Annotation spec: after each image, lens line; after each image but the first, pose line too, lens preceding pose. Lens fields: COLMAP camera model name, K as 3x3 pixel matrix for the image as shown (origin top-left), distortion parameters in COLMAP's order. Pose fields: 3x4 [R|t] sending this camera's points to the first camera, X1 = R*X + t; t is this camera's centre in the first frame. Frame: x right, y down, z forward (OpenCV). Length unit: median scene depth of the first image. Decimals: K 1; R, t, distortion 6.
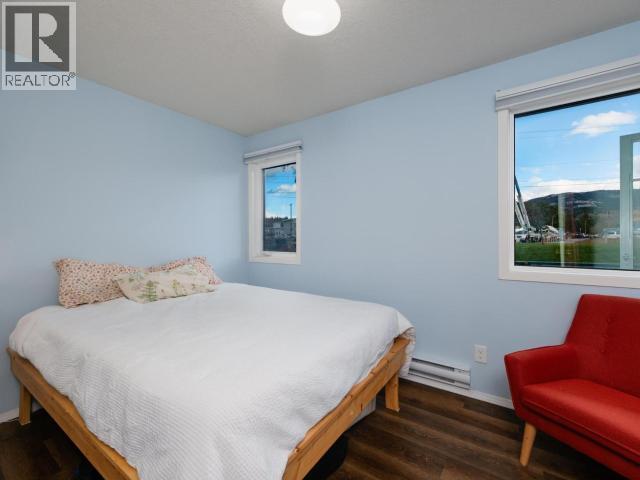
lens RADIAL K [[283.9, 0, 320.7], [0, 283.9, 238.5], [0, 0, 1]] dist [0.000010, -0.000005]
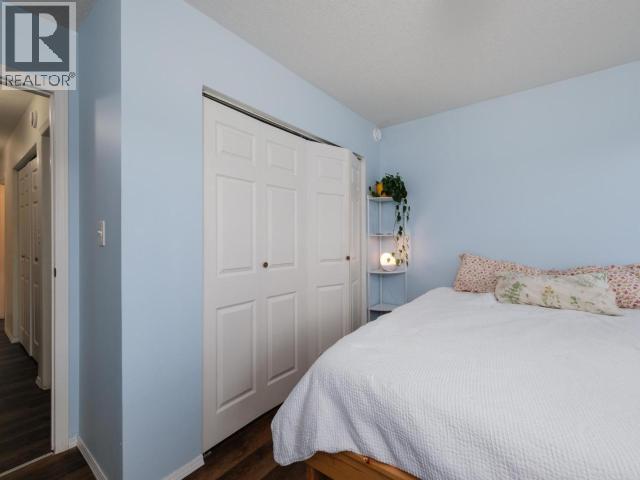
lens RADIAL K [[283.9, 0, 321.2], [0, 283.9, 238.9], [0, 0, 1]] dist [0.000010, -0.000005]
pose [[-0.060613, 0.005181, -0.998148, 0.387613], [0.001115, 0.999986, 0.005122, -0.001222], [0.998161, -0.000803, -0.060618, 0.402467]]
